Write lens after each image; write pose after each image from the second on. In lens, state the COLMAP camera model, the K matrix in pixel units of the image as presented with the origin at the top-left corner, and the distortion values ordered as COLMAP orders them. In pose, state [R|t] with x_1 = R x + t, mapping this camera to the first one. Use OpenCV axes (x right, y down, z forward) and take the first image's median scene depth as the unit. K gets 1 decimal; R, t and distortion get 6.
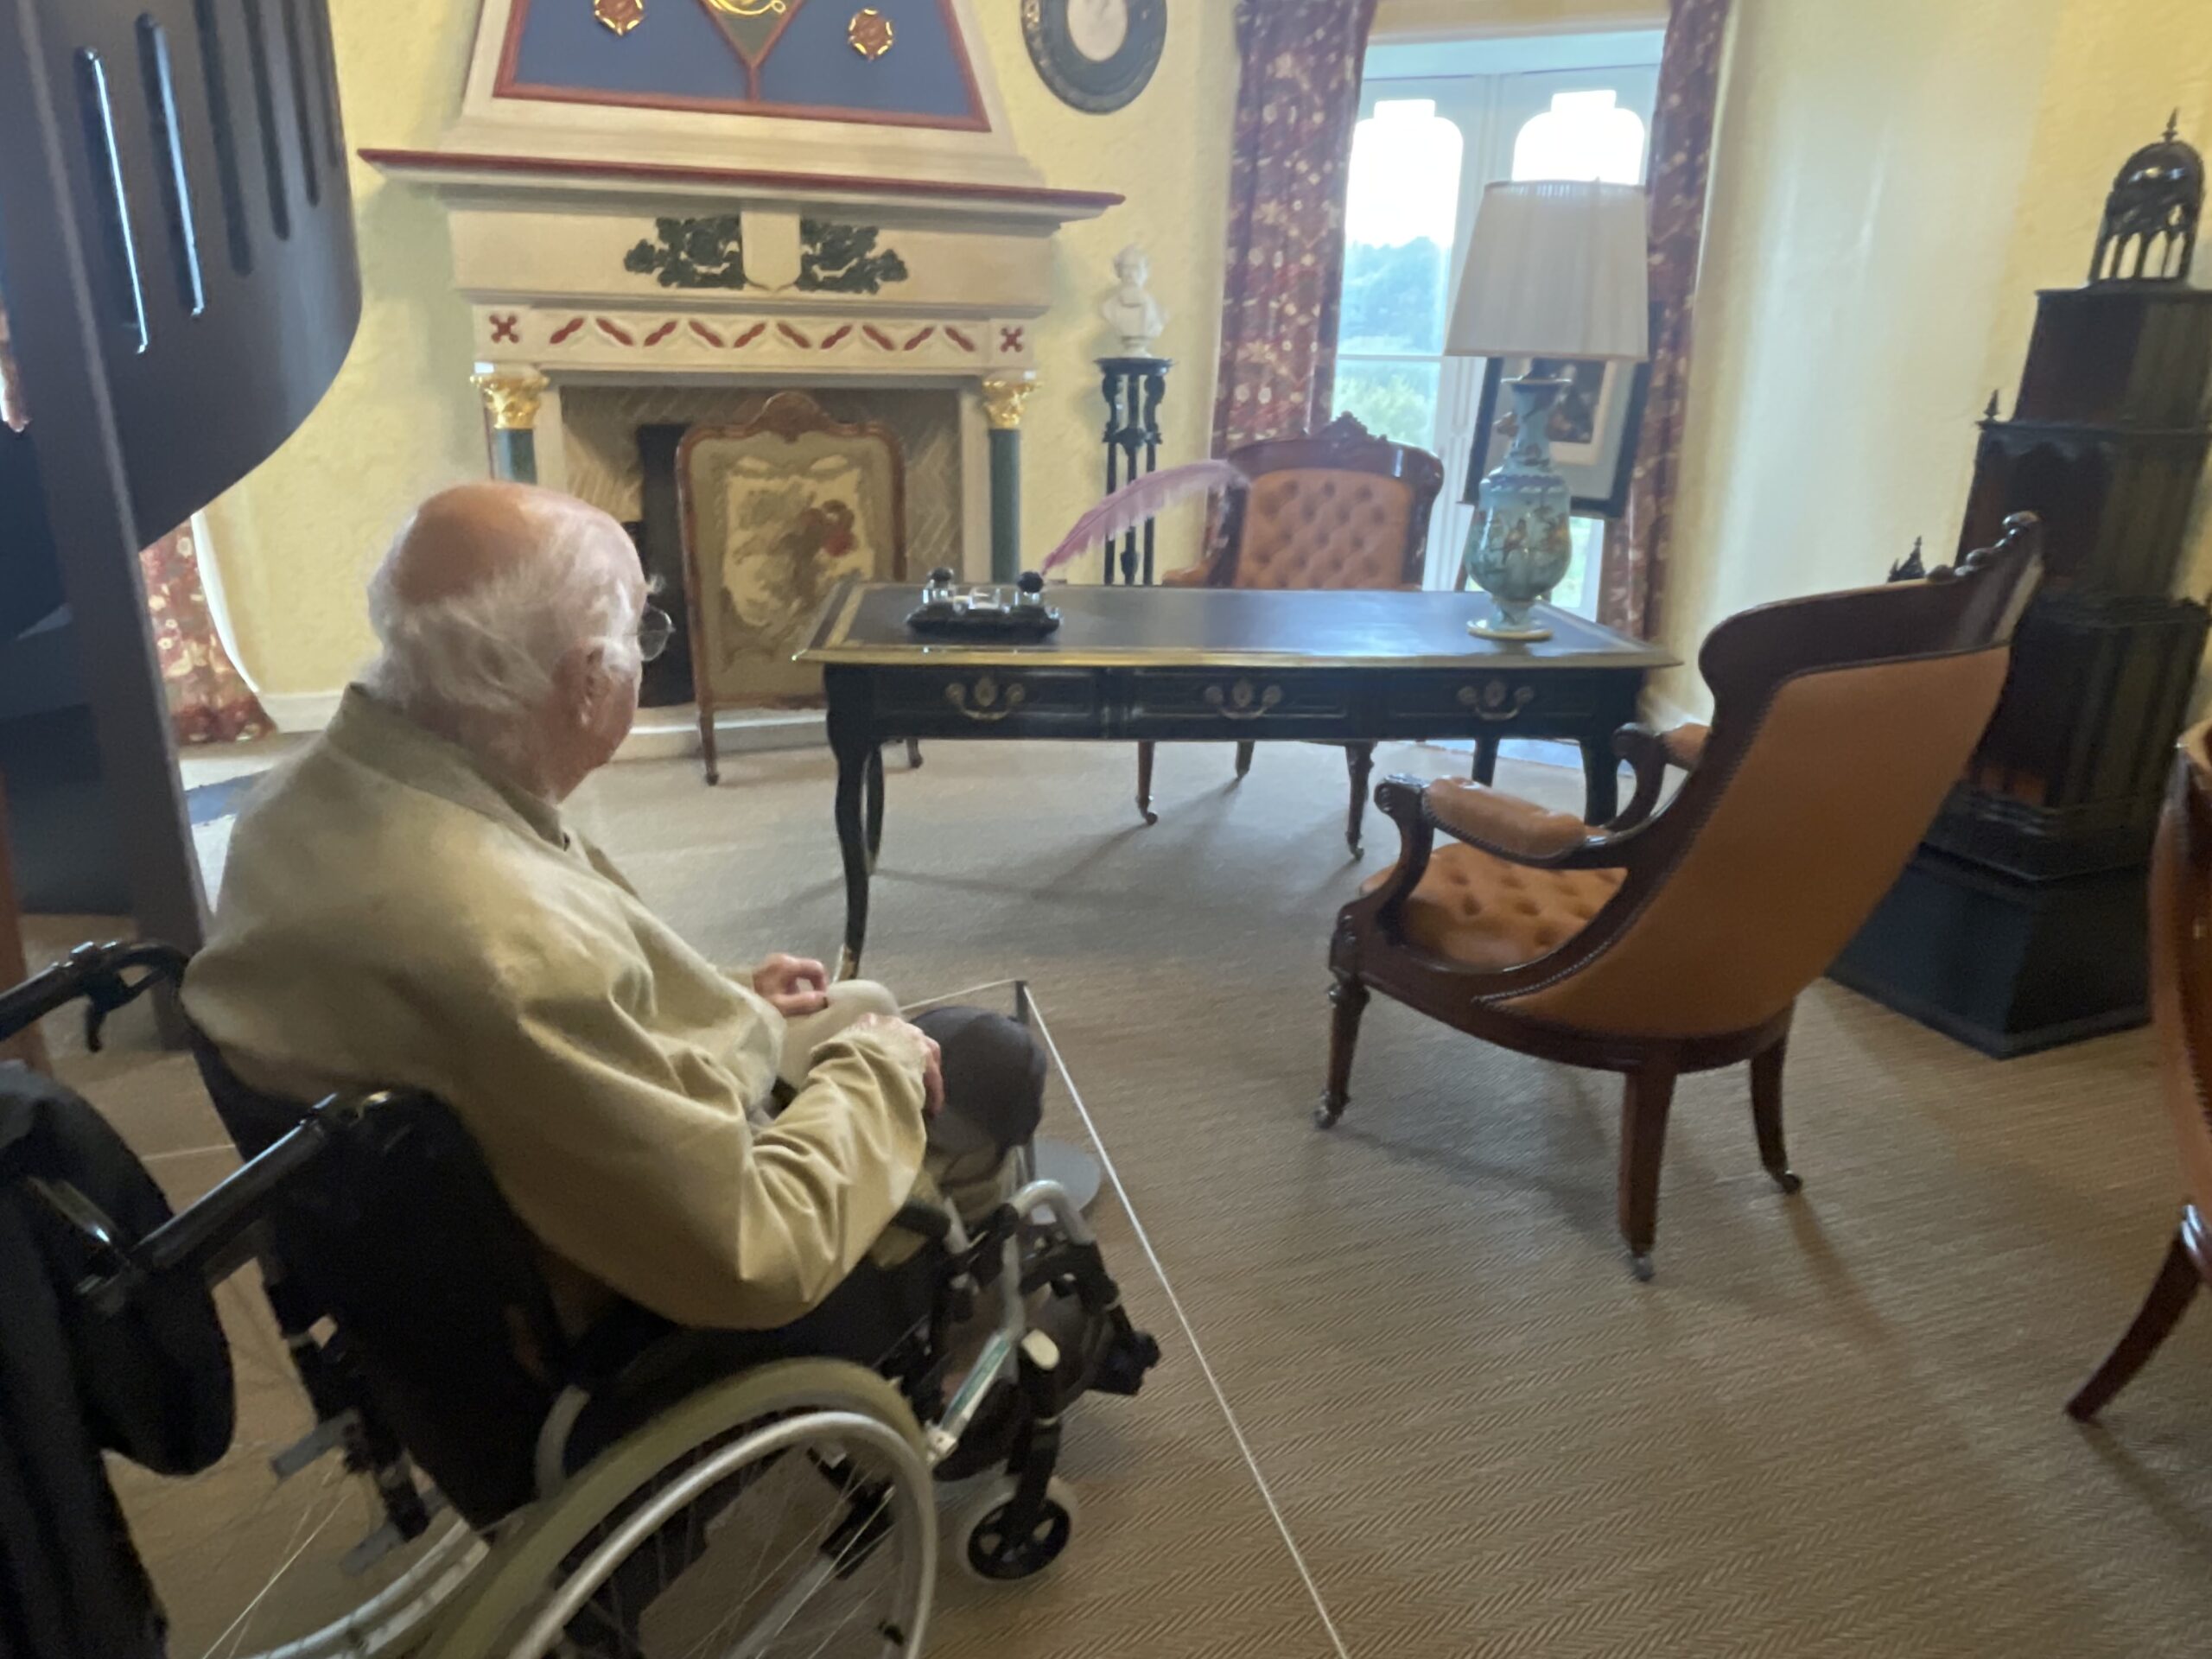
lens RADIAL K [[1381.7, 0, 1092.1], [0, 1381.7, 821.1], [0, 0, 1]] dist [-0.006916, 0.000222]
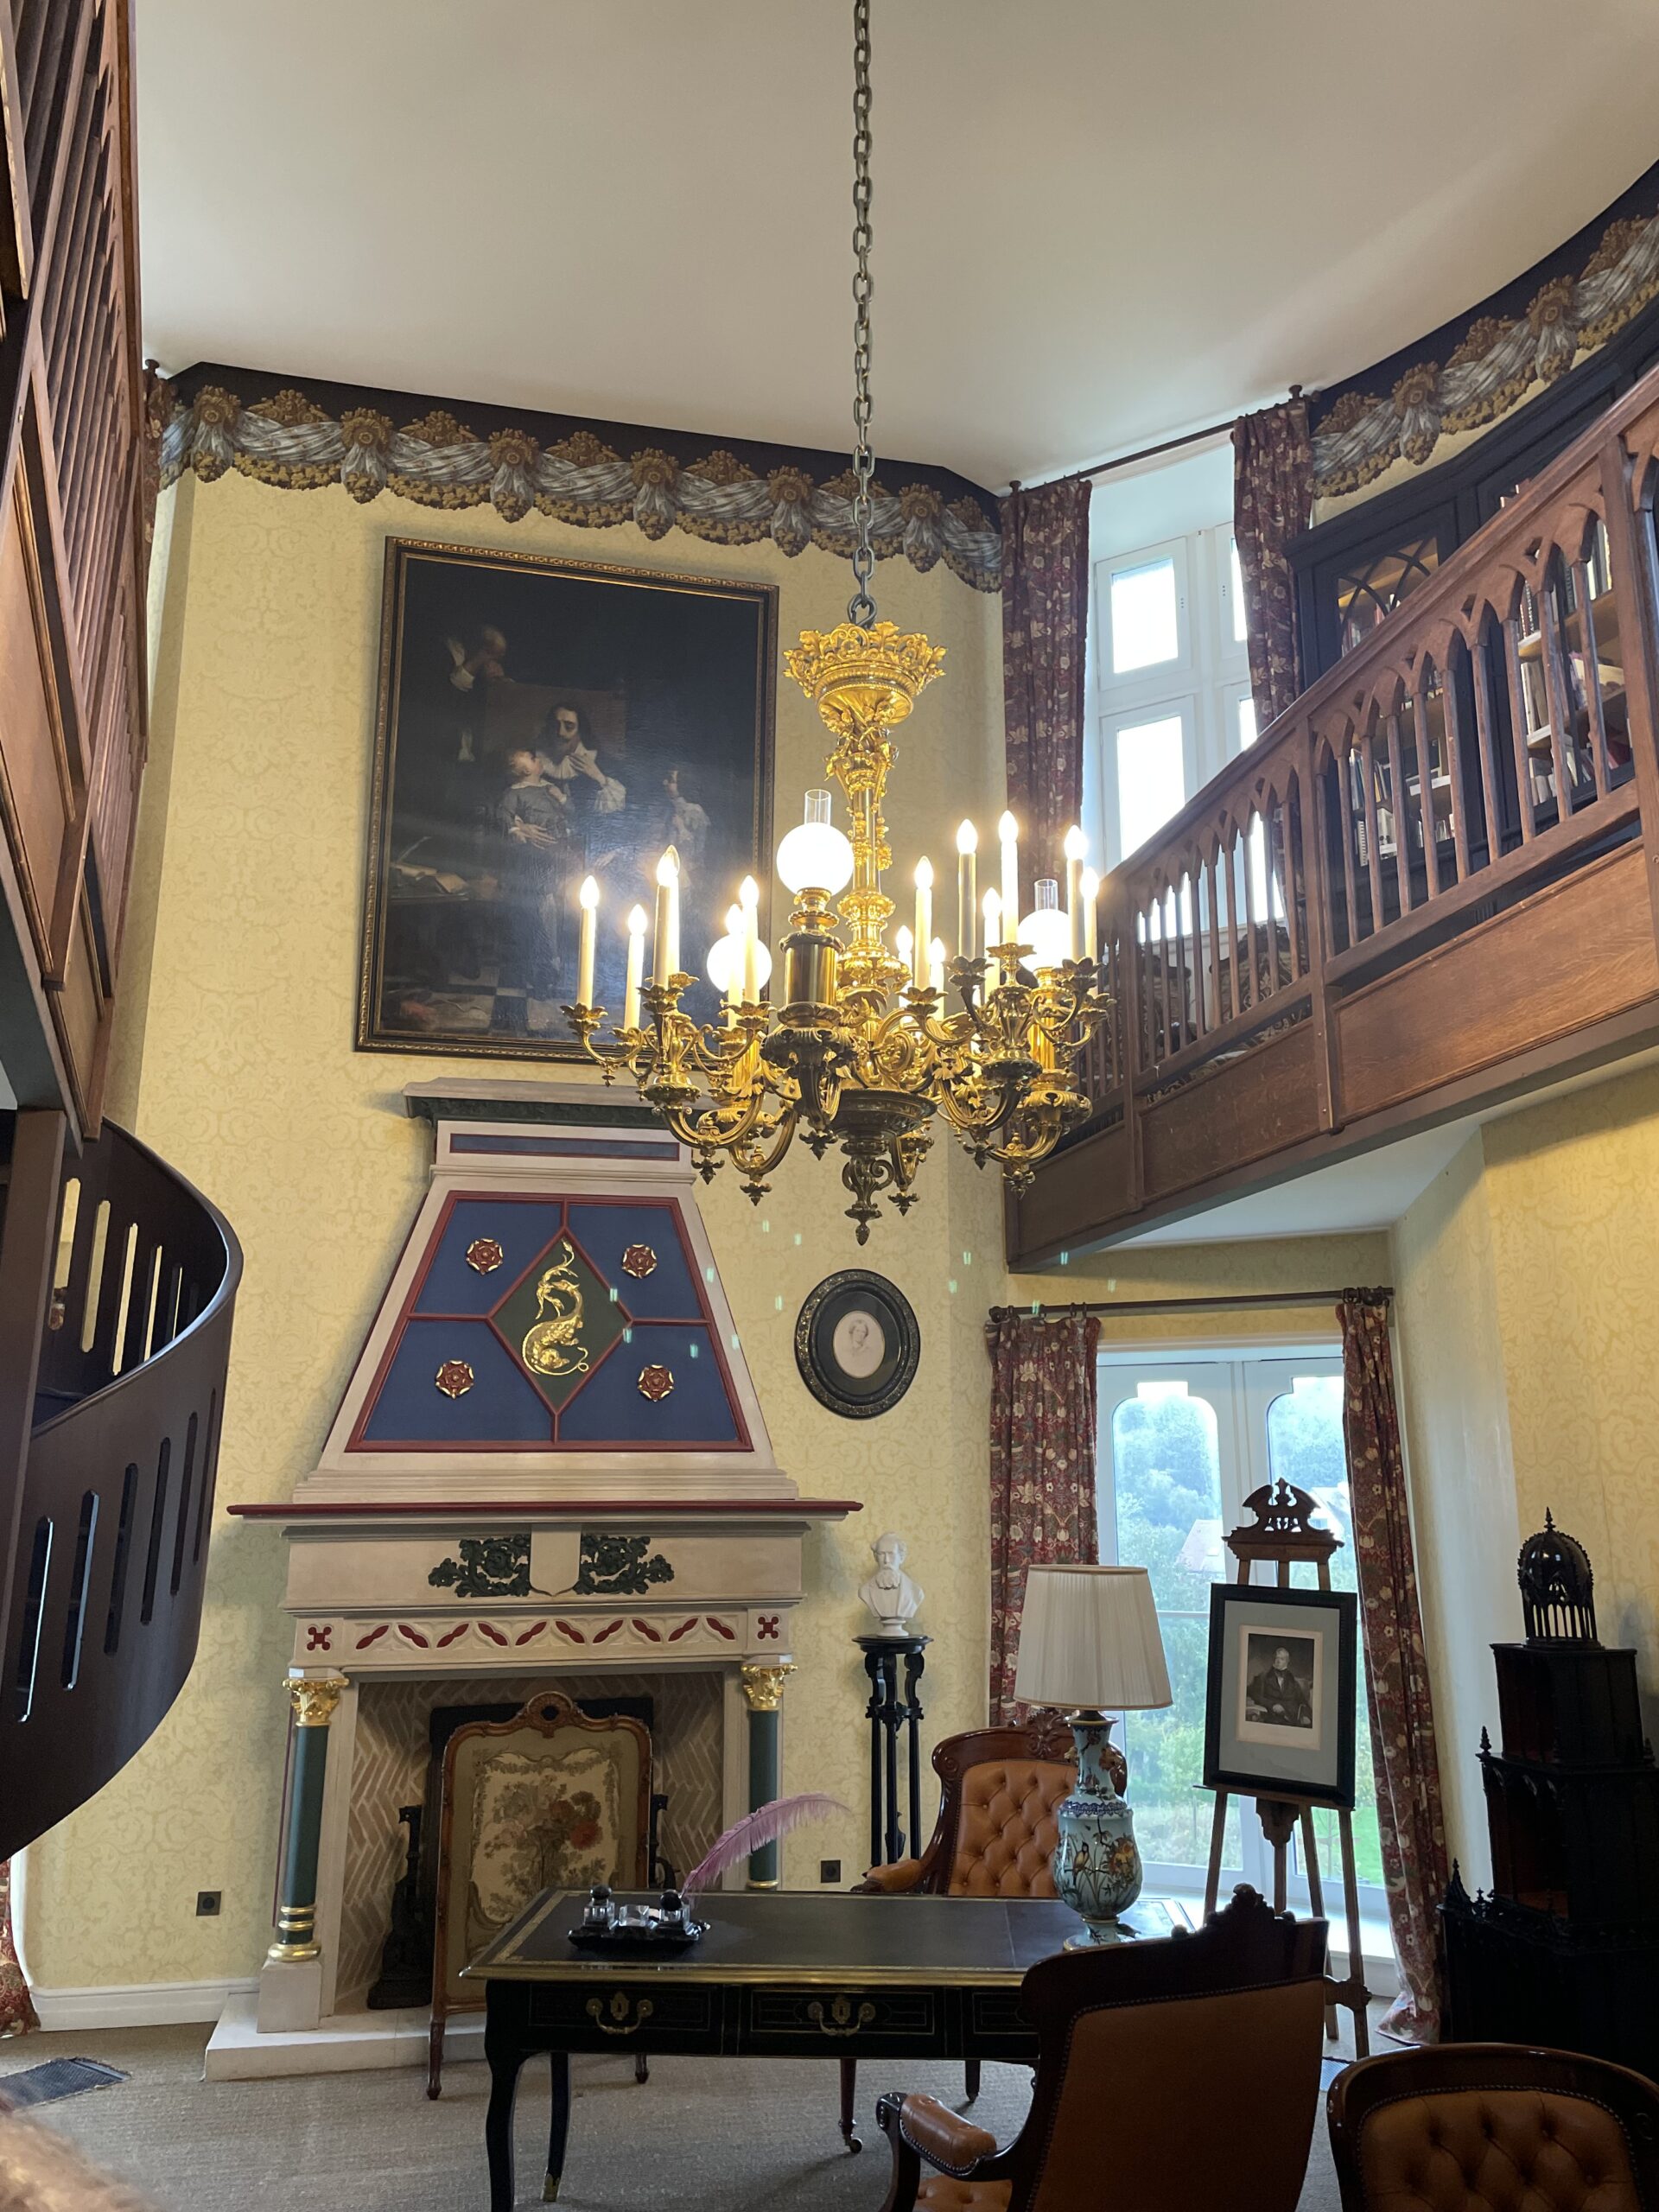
lens RADIAL K [[1676.2, 0, 851.9], [0, 1676.2, 1103.6], [0, 0, 1]] dist [0.076409, -0.095548]
pose [[0.991598, -0.050682, -0.119015, 0.202066], [-0.020827, 0.845493, -0.533581, 0.014980], [0.127669, 0.531577, 0.837333, -0.362051]]
